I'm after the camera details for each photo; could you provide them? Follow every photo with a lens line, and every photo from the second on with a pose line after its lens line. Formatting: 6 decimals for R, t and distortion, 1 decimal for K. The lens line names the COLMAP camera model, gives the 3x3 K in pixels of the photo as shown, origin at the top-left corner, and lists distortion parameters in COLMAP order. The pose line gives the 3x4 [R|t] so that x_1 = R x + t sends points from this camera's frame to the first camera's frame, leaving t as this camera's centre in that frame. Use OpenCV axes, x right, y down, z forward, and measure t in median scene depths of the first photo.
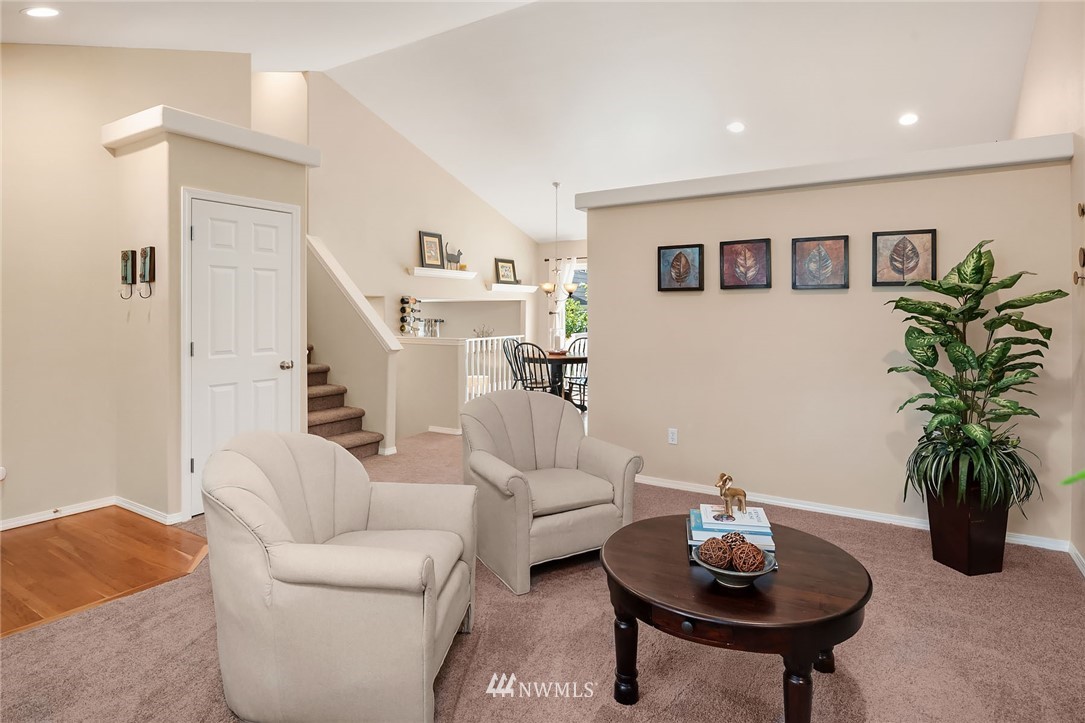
lens RADIAL K [[589.3, 0, 544.1], [0, 589.3, 308.6], [0, 0, 1]] dist [-0.003070, -0.001921]
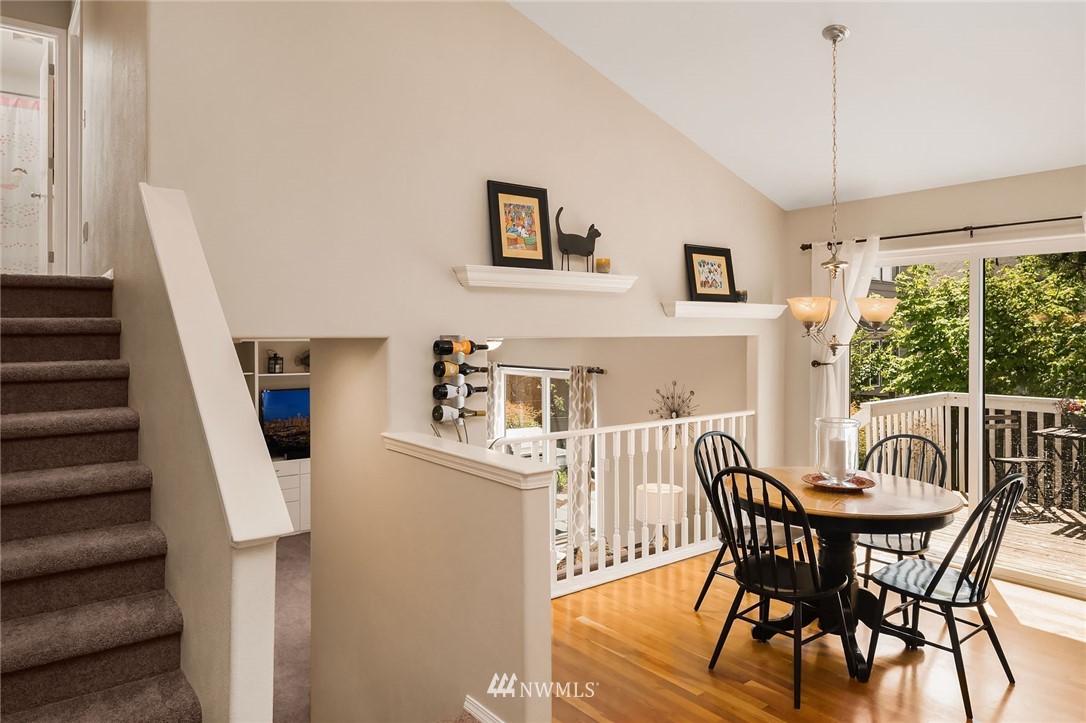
lens RADIAL K [[714.3, 0, 544.5], [0, 714.3, 337.3], [0, 0, 1]] dist [-0.005998, 0.001992]
pose [[0.940579, 0.000058, -0.339574, 0.001844], [0.003370, 0.999949, 0.009506, -0.022563], [0.339557, -0.010086, 0.940531, 0.504505]]
